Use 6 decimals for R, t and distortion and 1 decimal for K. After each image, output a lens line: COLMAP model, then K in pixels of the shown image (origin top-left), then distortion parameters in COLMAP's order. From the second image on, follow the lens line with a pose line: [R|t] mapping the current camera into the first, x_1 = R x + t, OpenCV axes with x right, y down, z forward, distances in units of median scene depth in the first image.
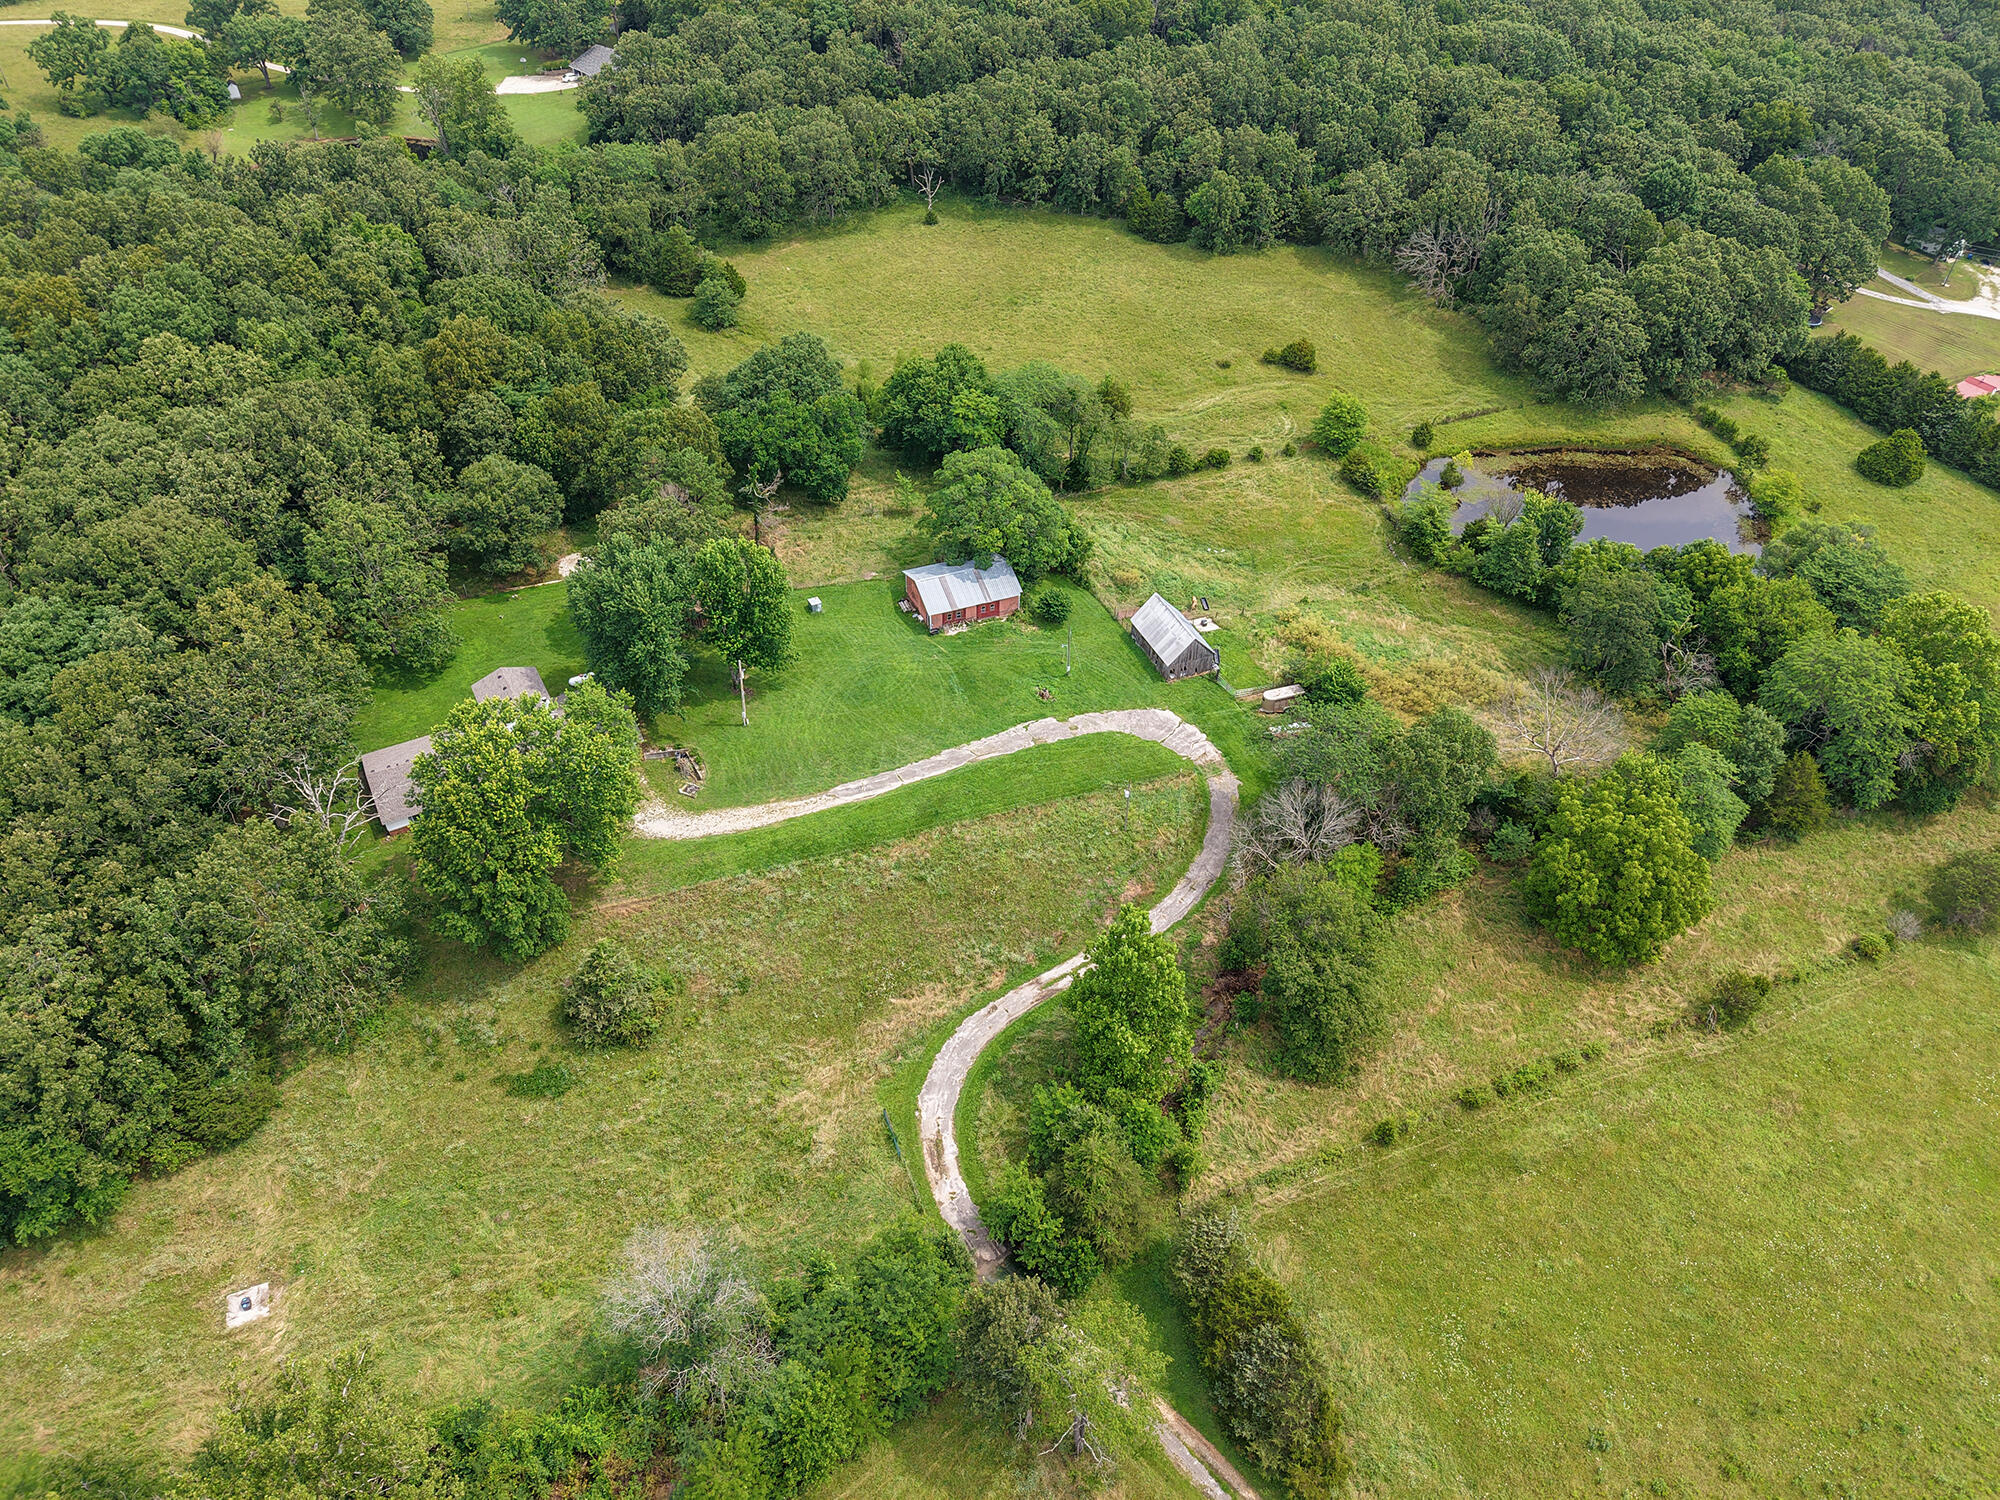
lens RADIAL K [[1378.4, 0, 1000.0], [0, 1378.4, 750.0], [0, 0, 1]] dist [-0.046043, 0.033192]
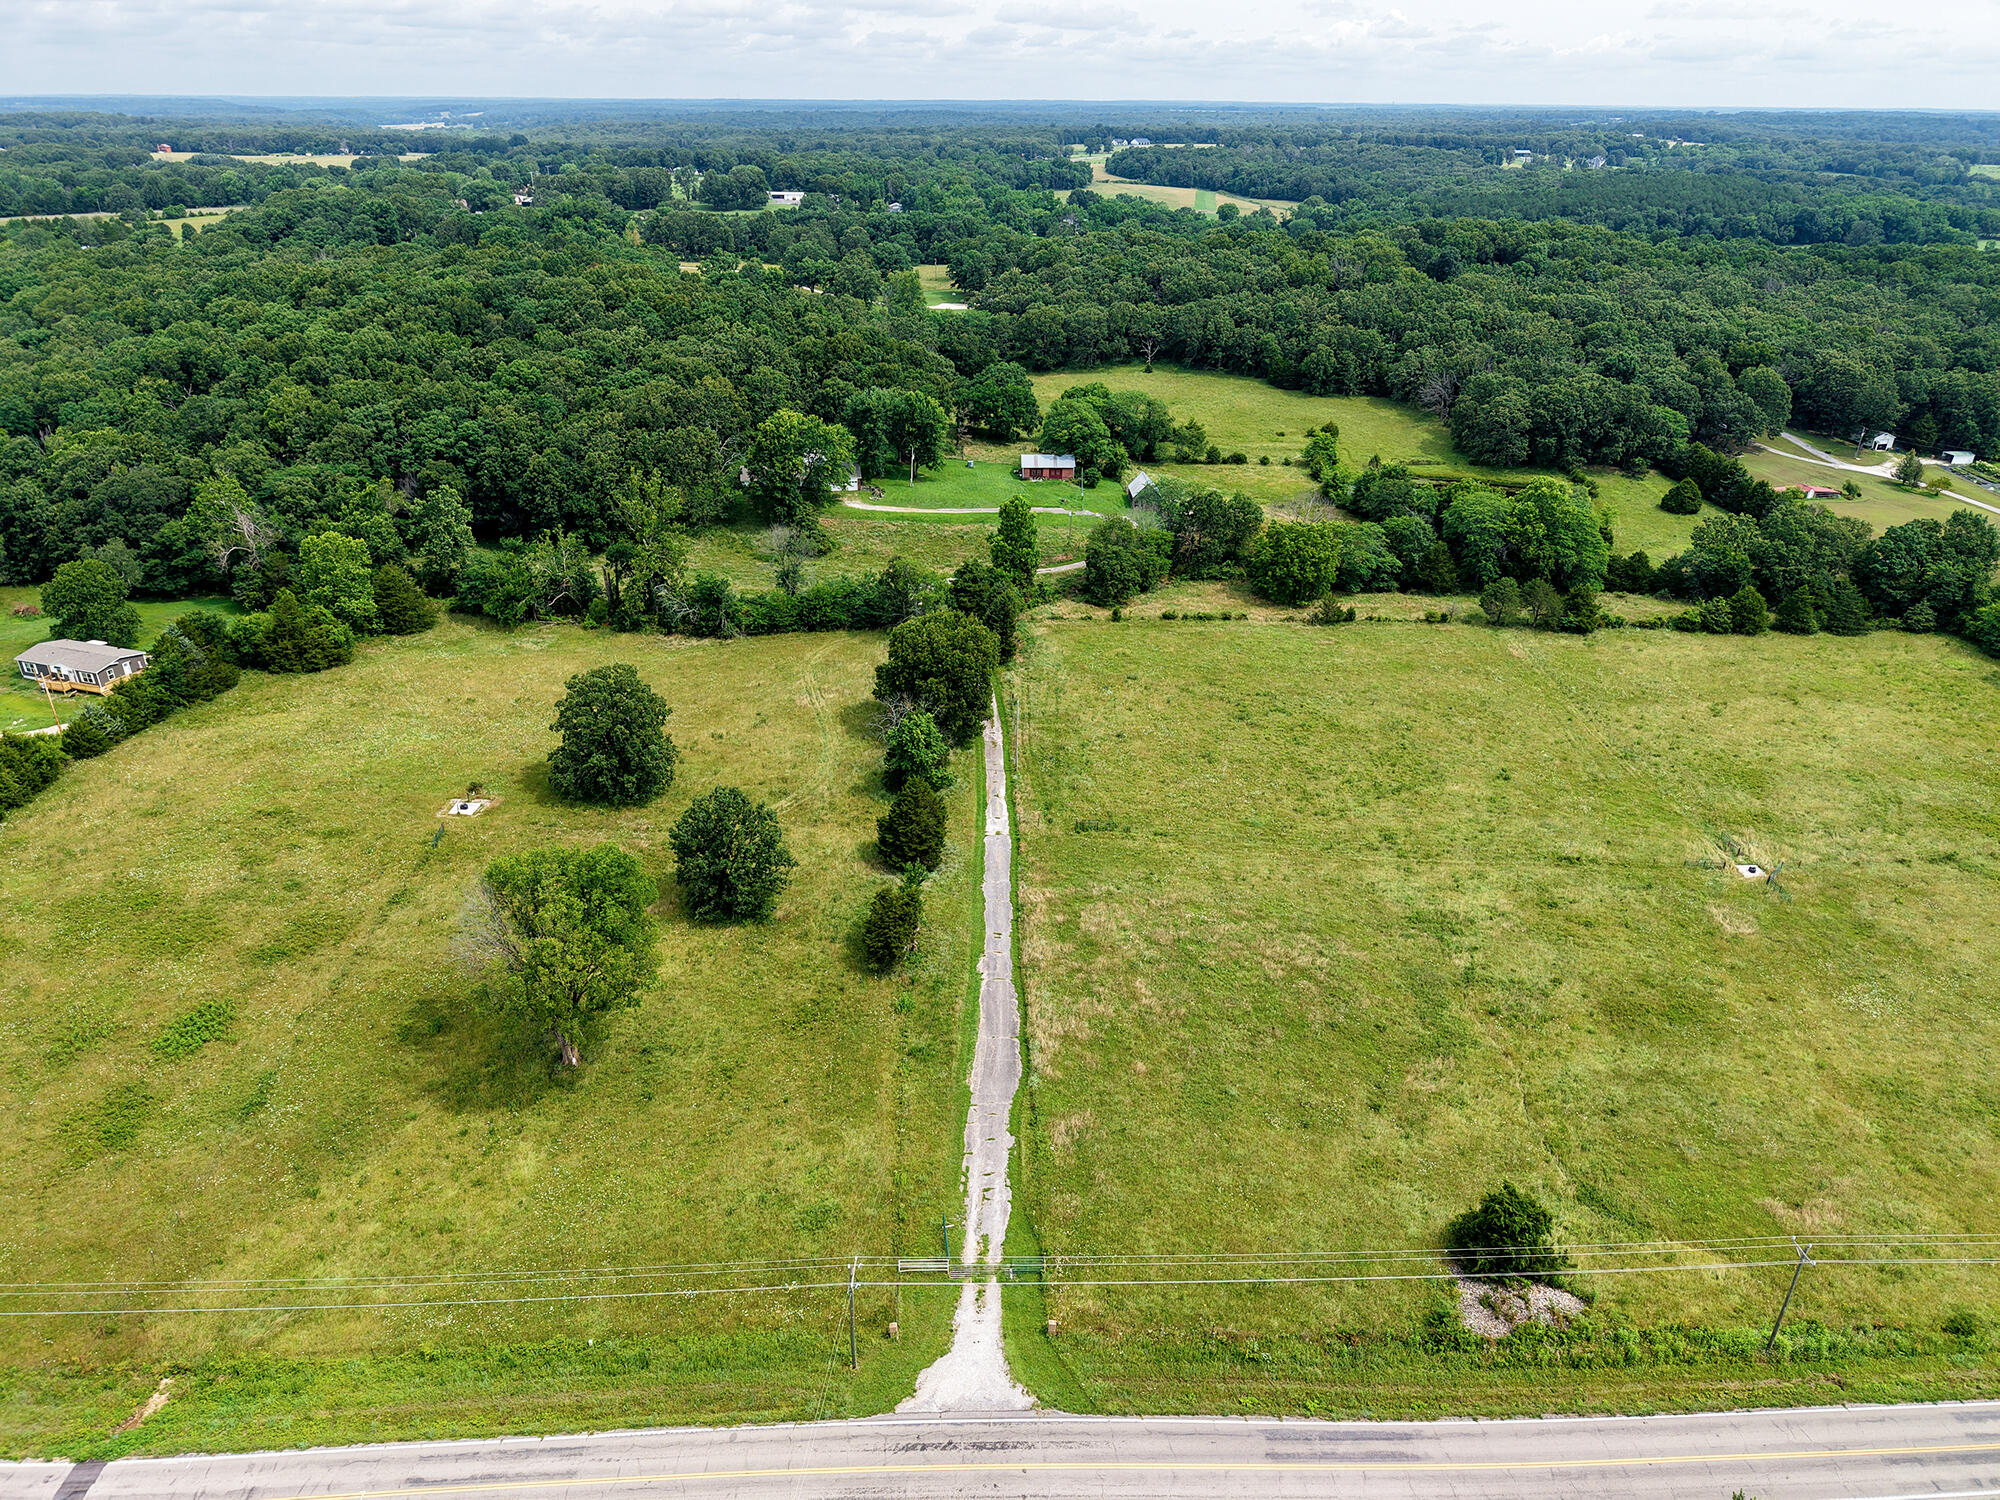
lens RADIAL K [[1378.4, 0, 1000.0], [0, 1378.4, 750.0], [0, 0, 1]] dist [-0.046043, 0.033192]
pose [[0.937101, 0.150743, -0.314830, 0.572307], [-0.229686, 0.945460, -0.230974, 0.716409], [0.262841, 0.288758, 0.920616, -0.651195]]
